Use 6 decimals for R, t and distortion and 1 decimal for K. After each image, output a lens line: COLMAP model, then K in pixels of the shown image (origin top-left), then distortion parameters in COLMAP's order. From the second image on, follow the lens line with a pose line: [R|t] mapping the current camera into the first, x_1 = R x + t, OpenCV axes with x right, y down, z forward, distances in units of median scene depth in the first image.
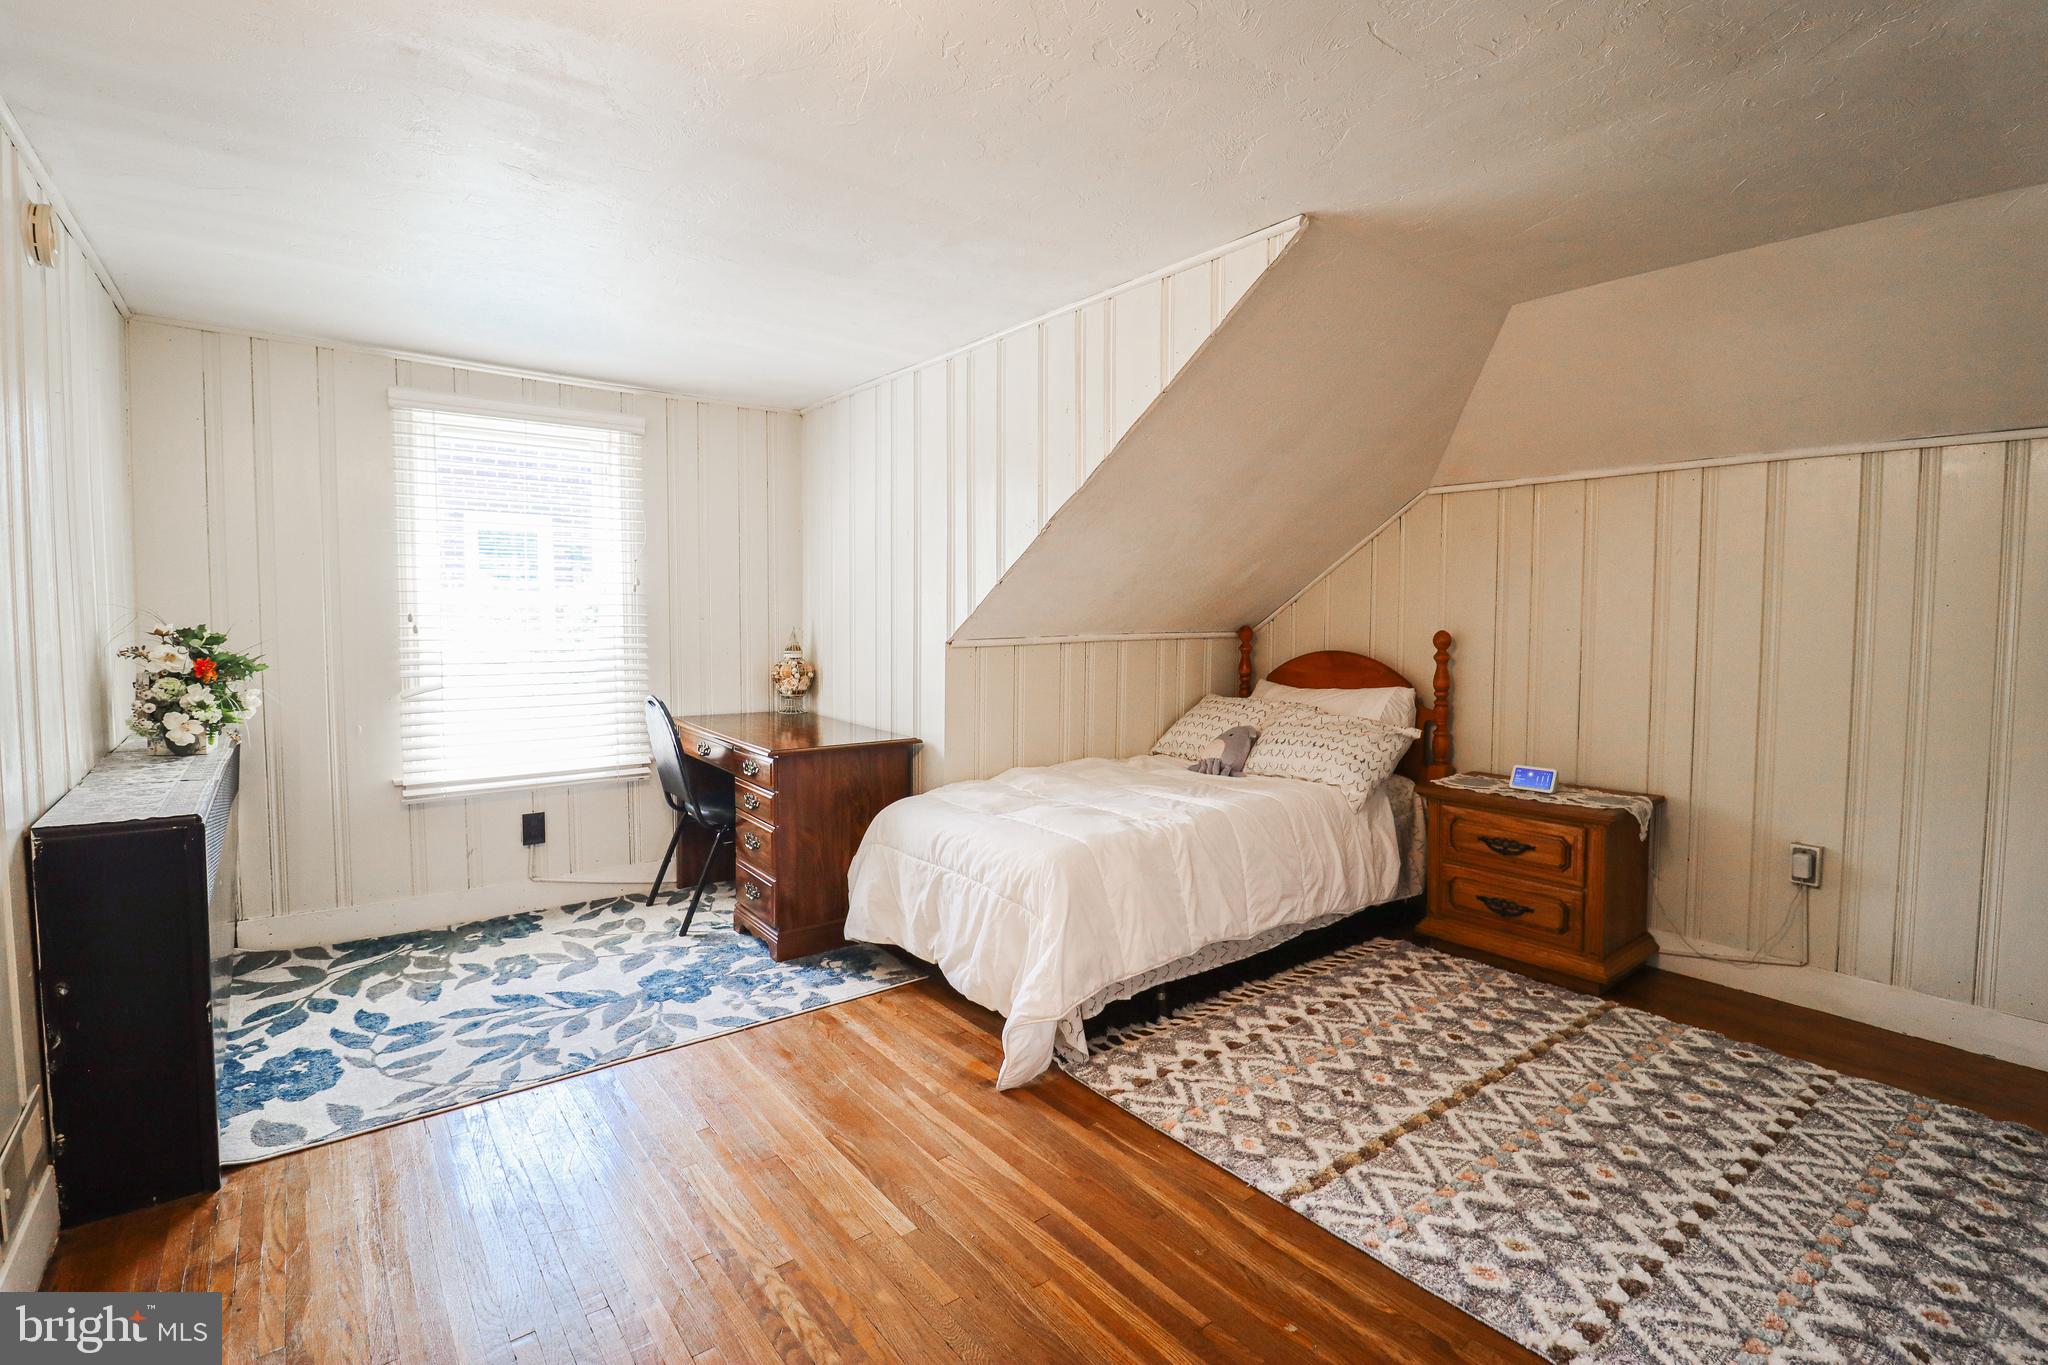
lens RADIAL K [[948.6, 0, 1048.7], [0, 948.6, 675.5], [0, 0, 1]] dist [0.002816, -0.013152]
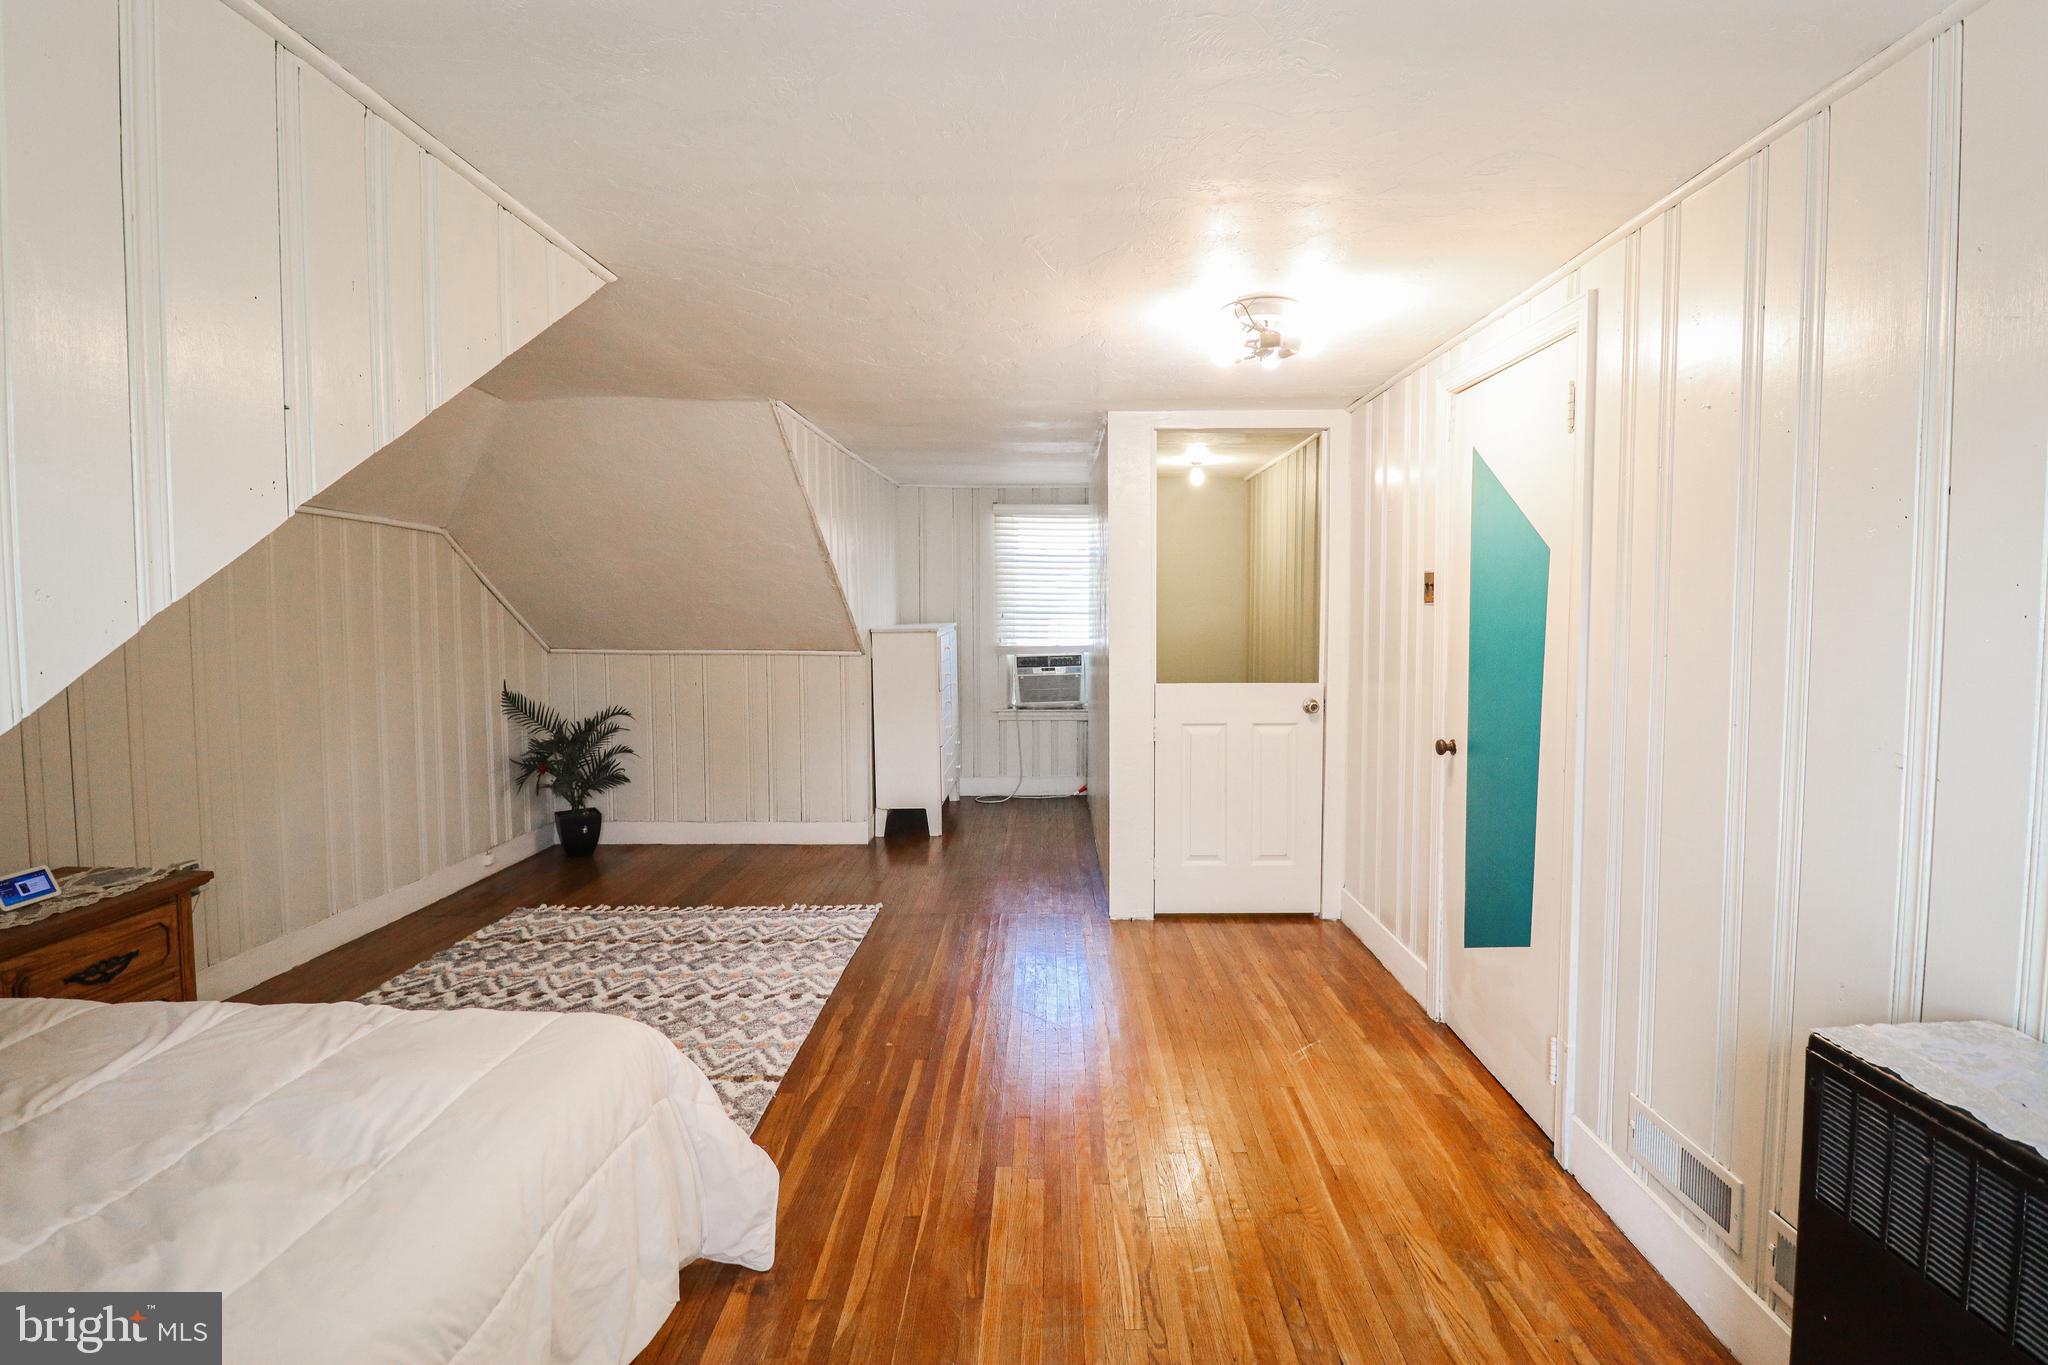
lens RADIAL K [[946.1, 0, 1054.2], [0, 946.1, 669.5], [0, 0, 1]] dist [0.000896, -0.013558]
pose [[-0.789605, -0.044479, 0.612002, -0.568726], [0.039502, 0.991616, 0.123034, -0.119274], [-0.612343, 0.121324, -0.781227, 1.145472]]
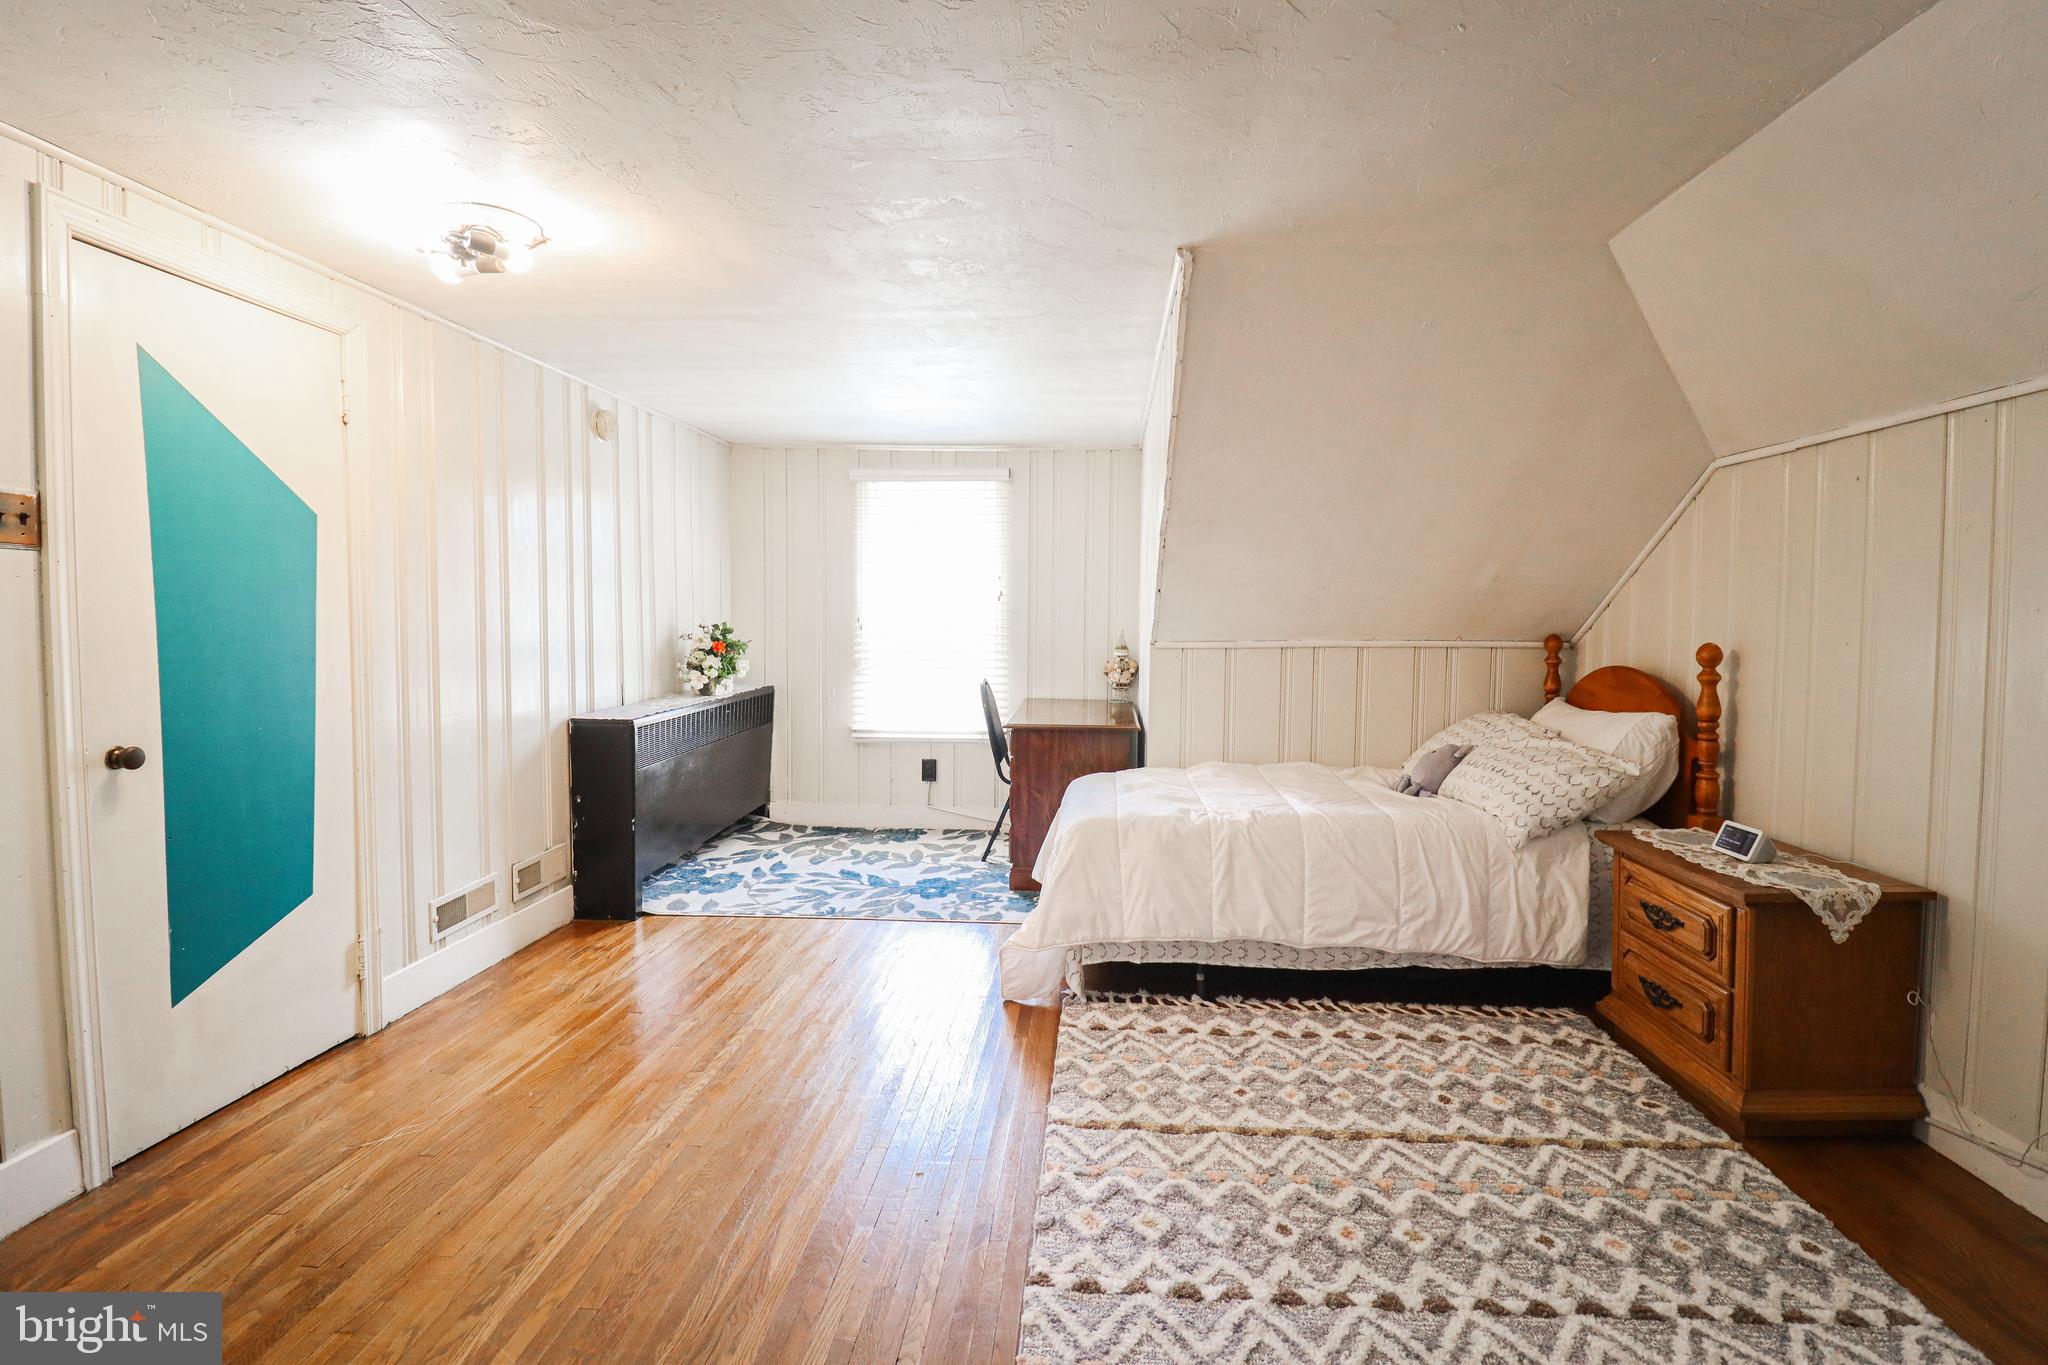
lens RADIAL K [[948.6, 0, 1048.7], [0, 948.6, 675.5], [0, 0, 1]] dist [0.002816, -0.013152]
pose [[0.746121, 0.044157, -0.664345, 0.649606], [-0.049537, 0.998714, 0.010746, -0.003200], [0.663965, 0.024891, 0.747349, 0.078432]]
